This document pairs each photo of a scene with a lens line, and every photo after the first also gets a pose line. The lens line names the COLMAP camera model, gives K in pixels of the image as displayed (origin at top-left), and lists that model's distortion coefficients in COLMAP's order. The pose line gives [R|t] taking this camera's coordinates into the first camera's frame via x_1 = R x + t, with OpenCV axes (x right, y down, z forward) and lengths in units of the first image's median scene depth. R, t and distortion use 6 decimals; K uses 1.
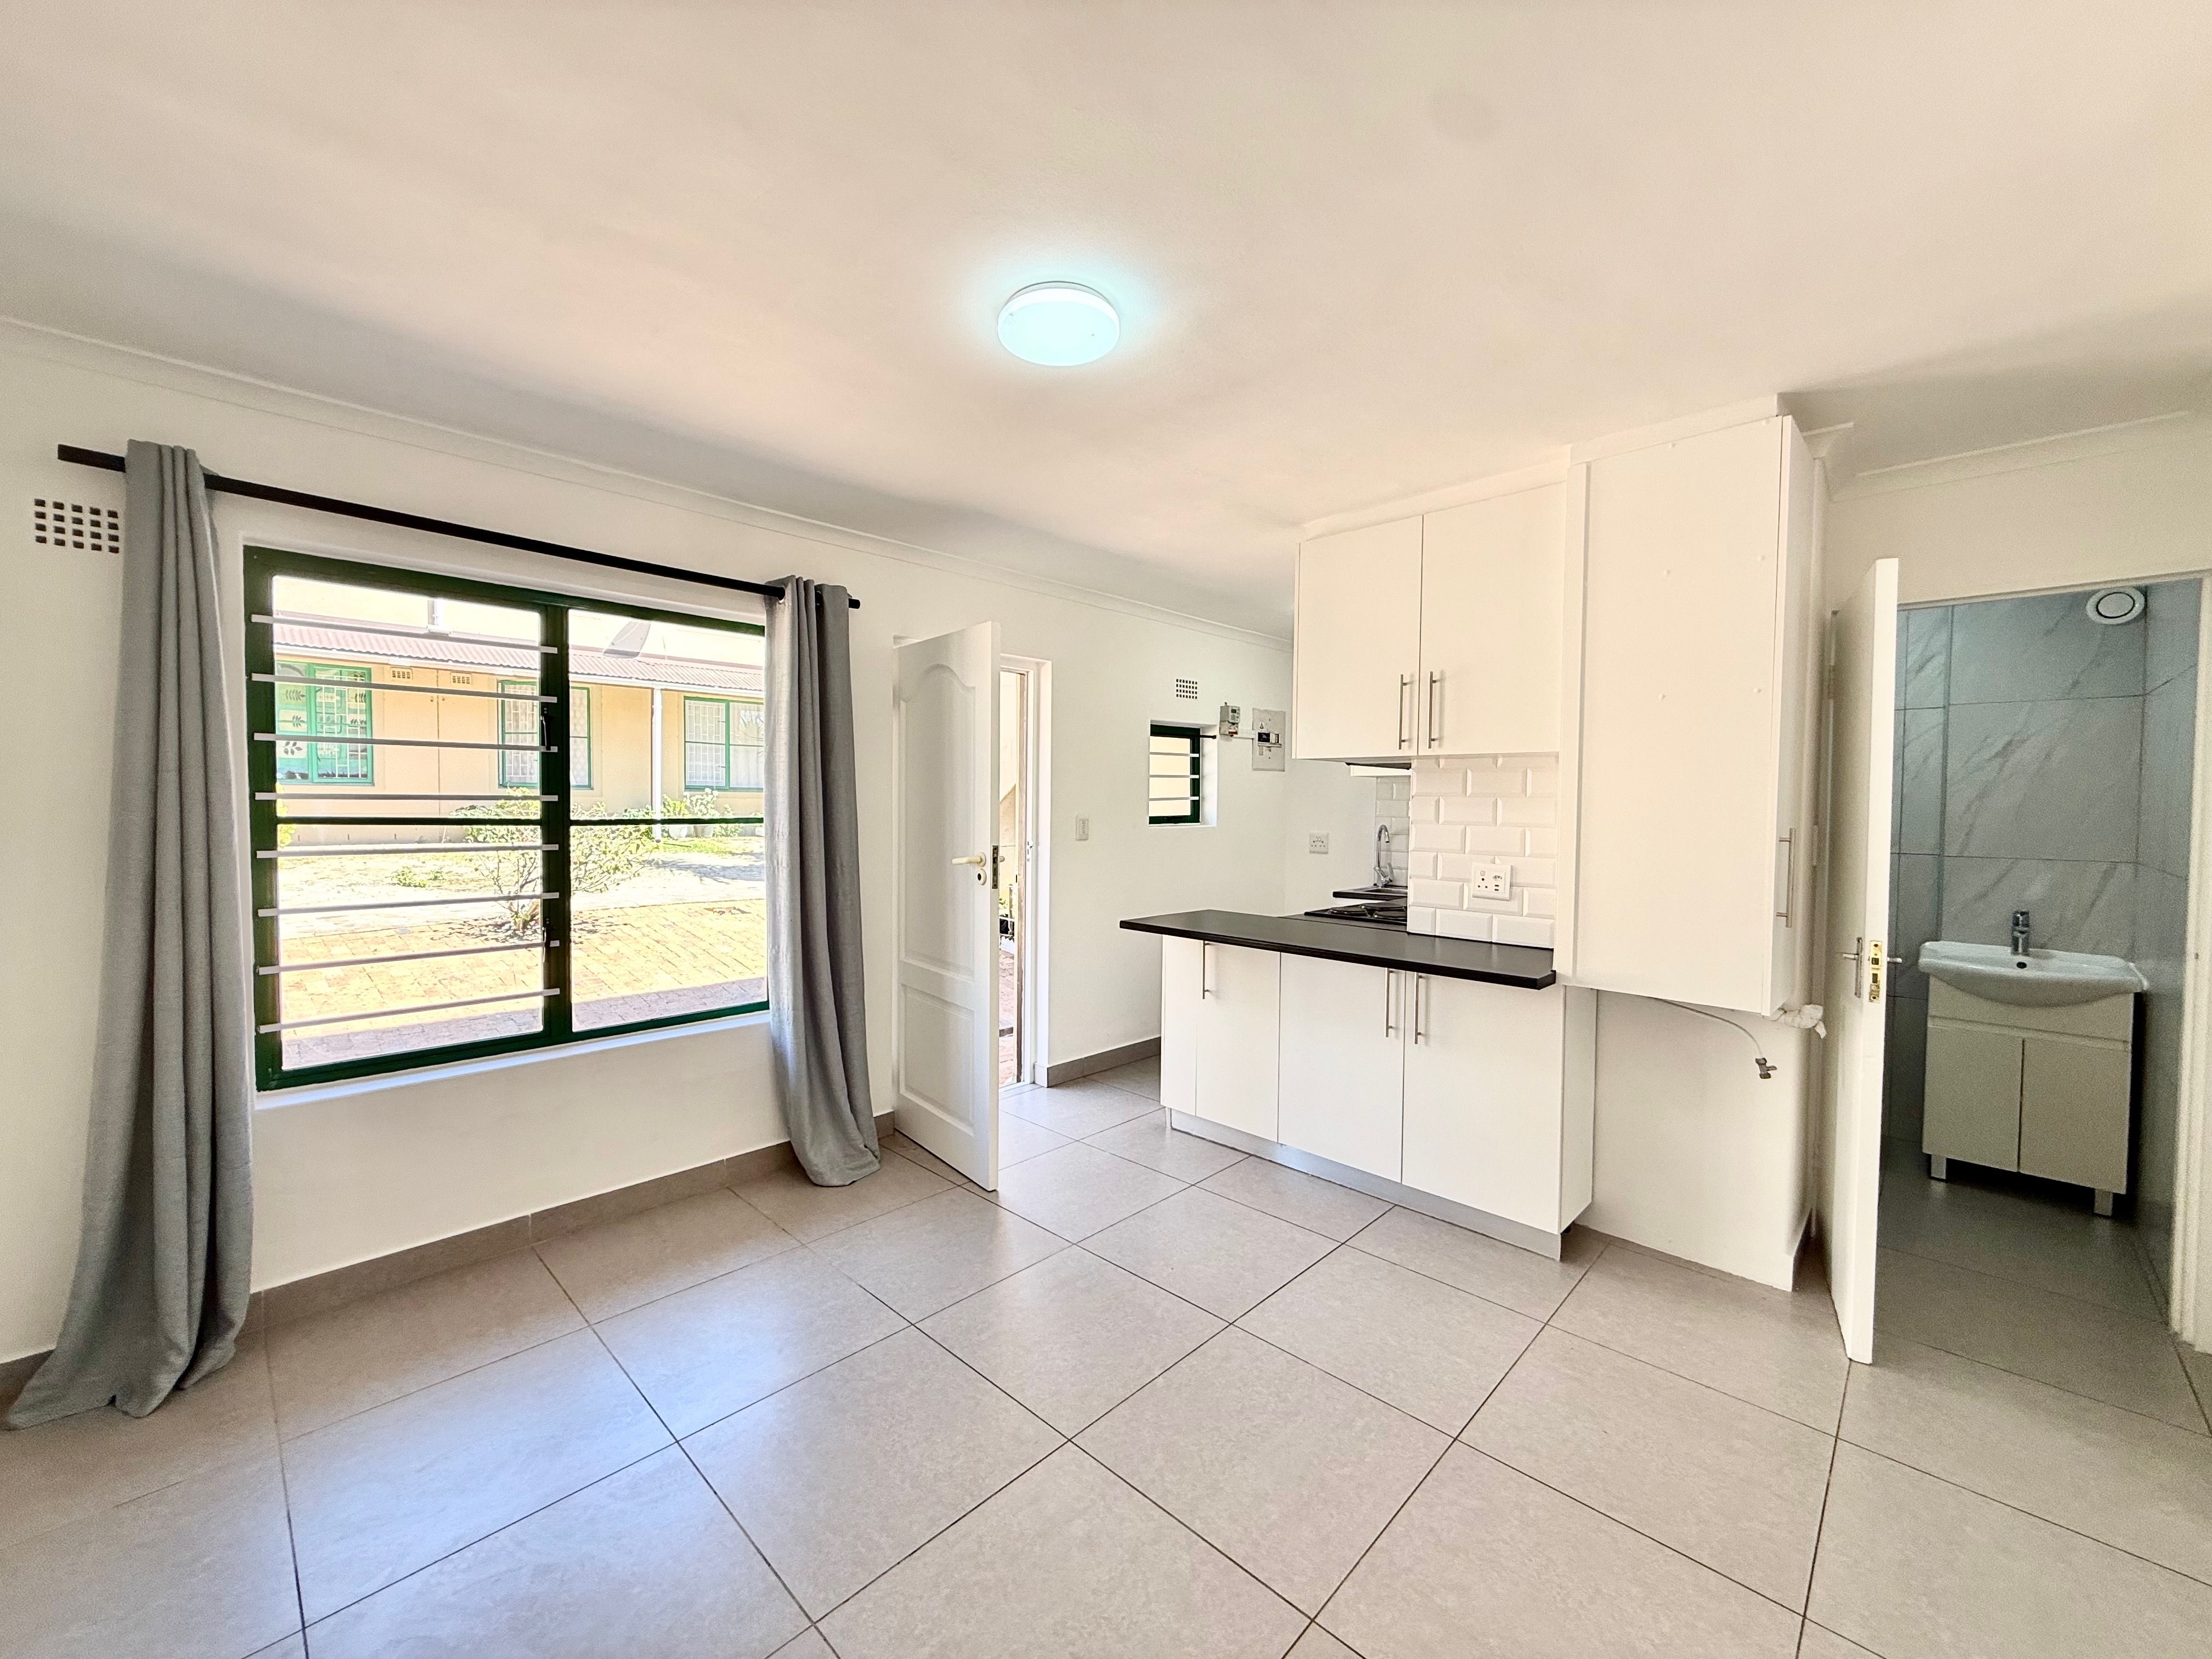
lens RADIAL K [[886.4, 0, 1106.0], [0, 886.4, 829.5], [0, 0, 1]] dist [-0.001409, -0.000088]
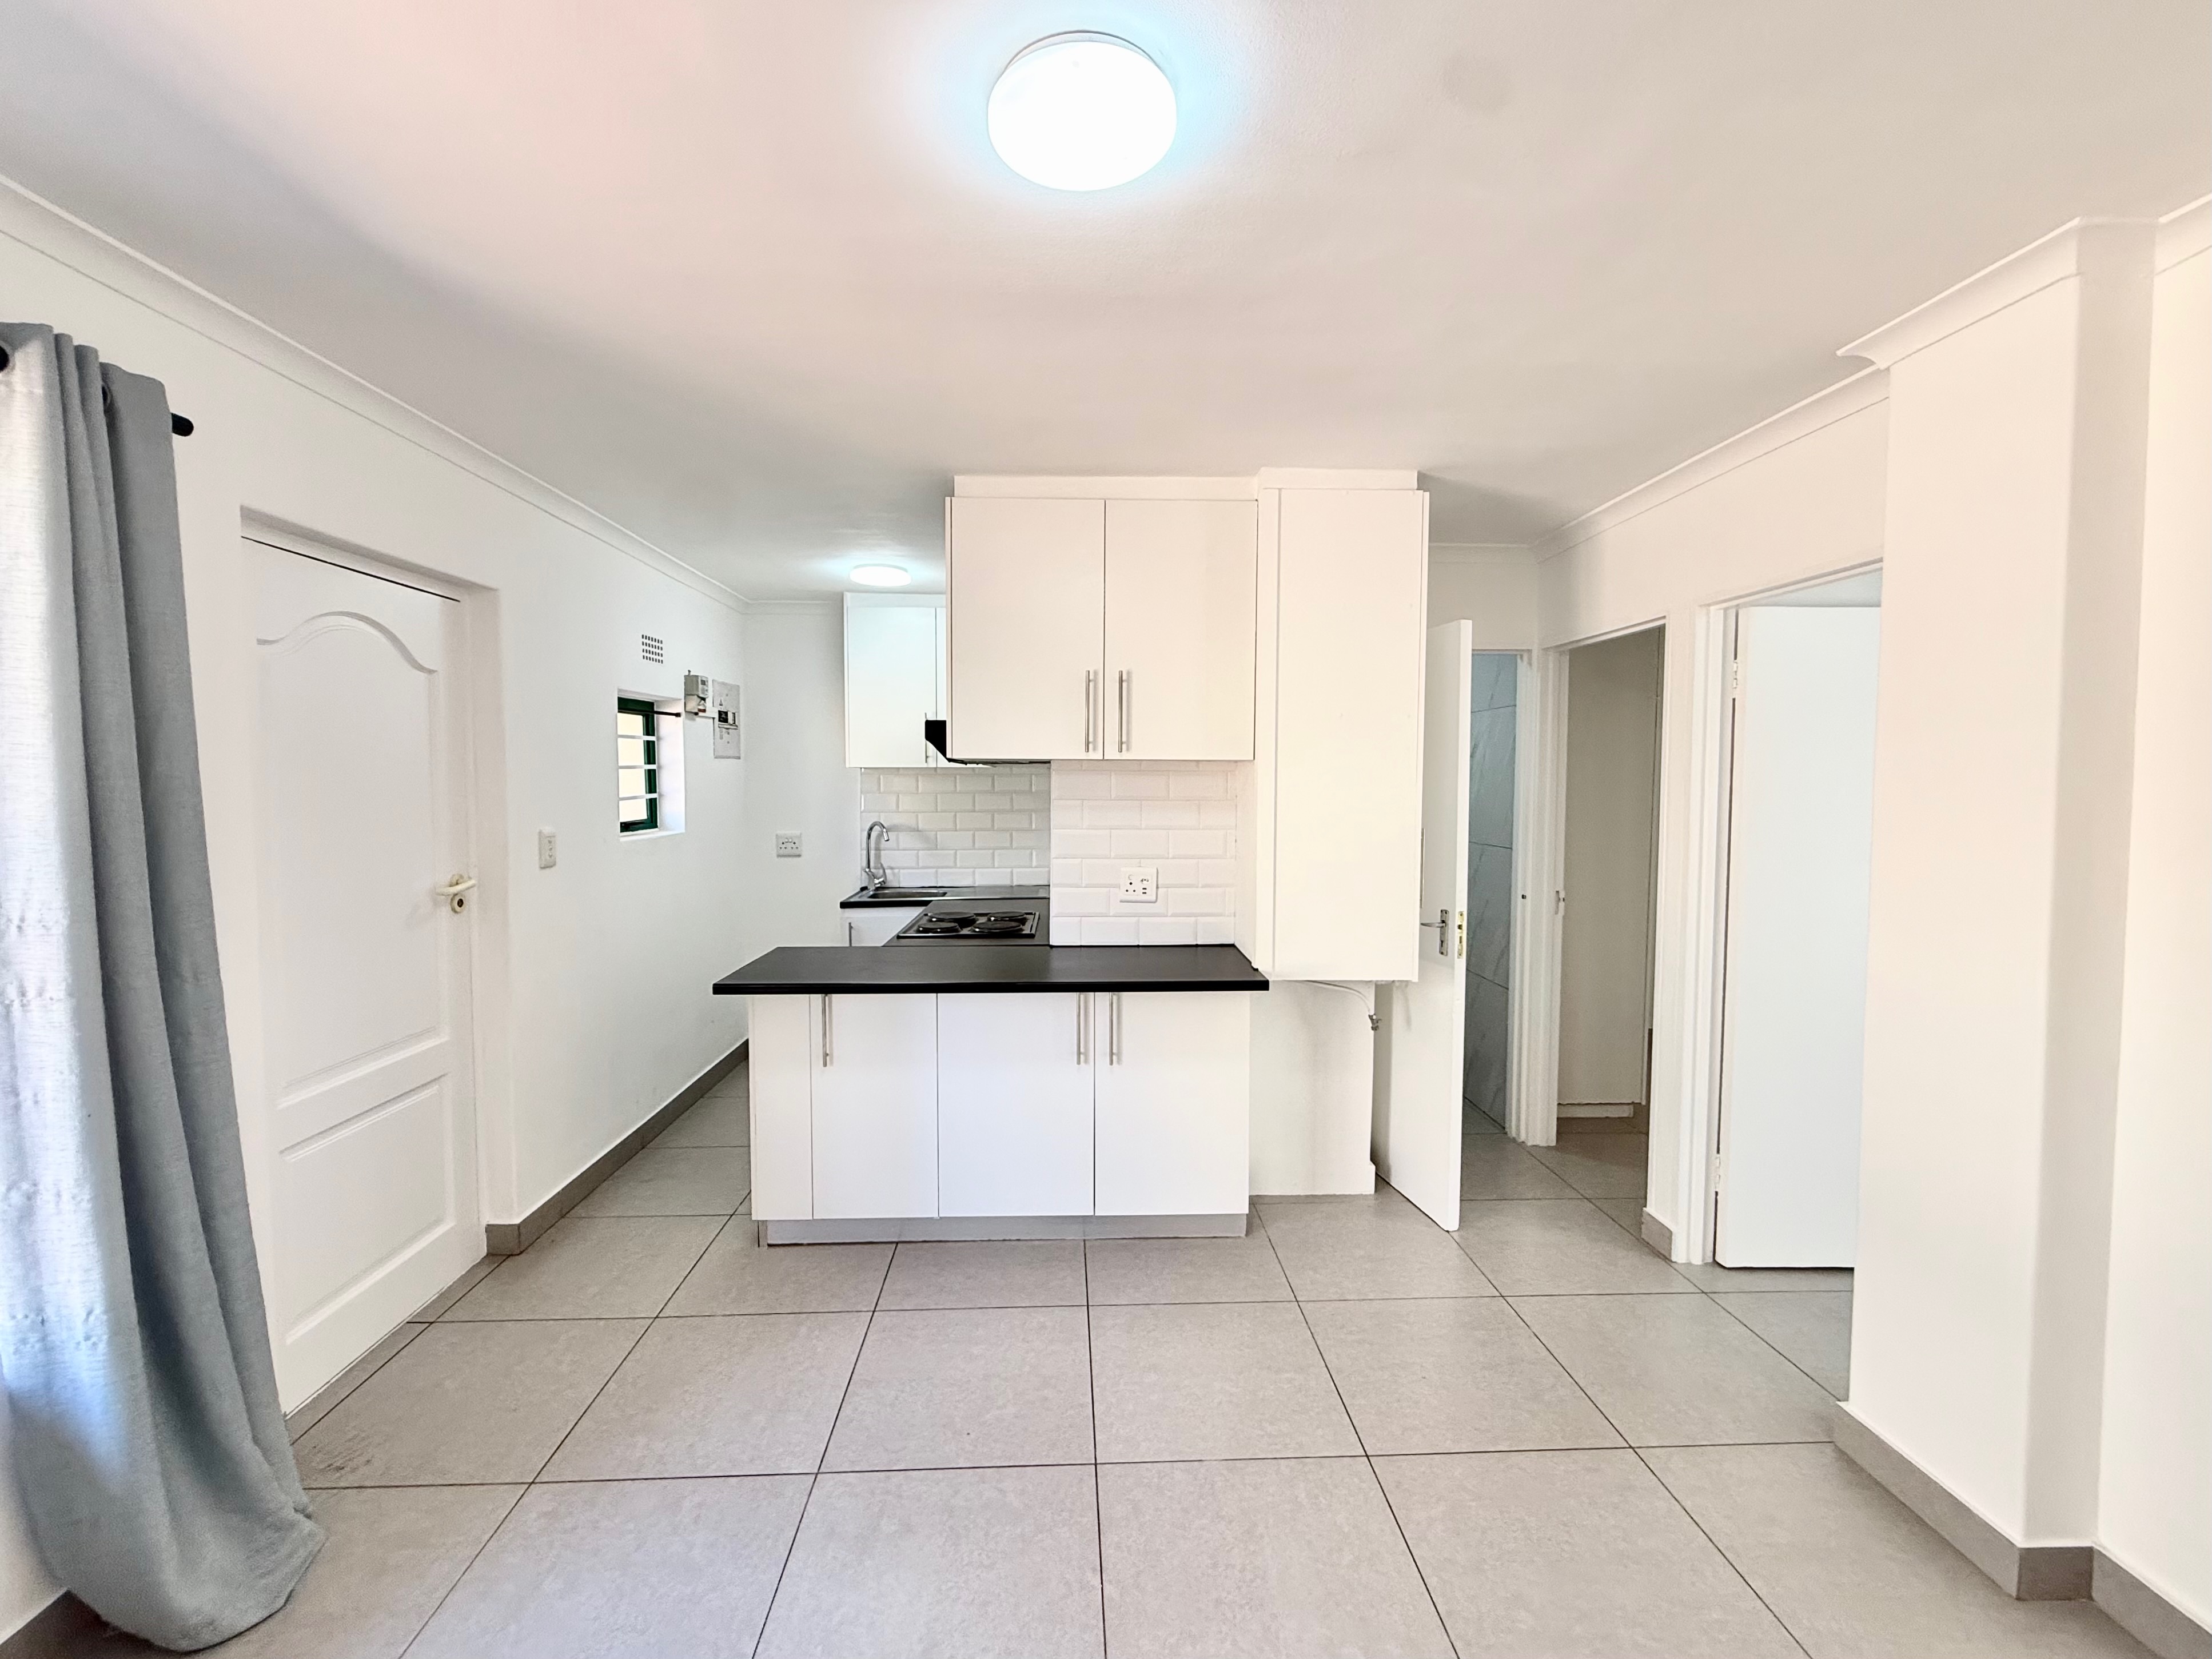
lens RADIAL K [[923.3, 0, 1106.0], [0, 923.3, 829.5], [0, 0, 1]] dist [0.000977, 0.000175]
pose [[0.686450, -0.048015, 0.725590, -0.361248], [0.028077, 0.998824, 0.039533, -0.048476], [-0.726635, -0.006766, 0.686991, 0.337091]]
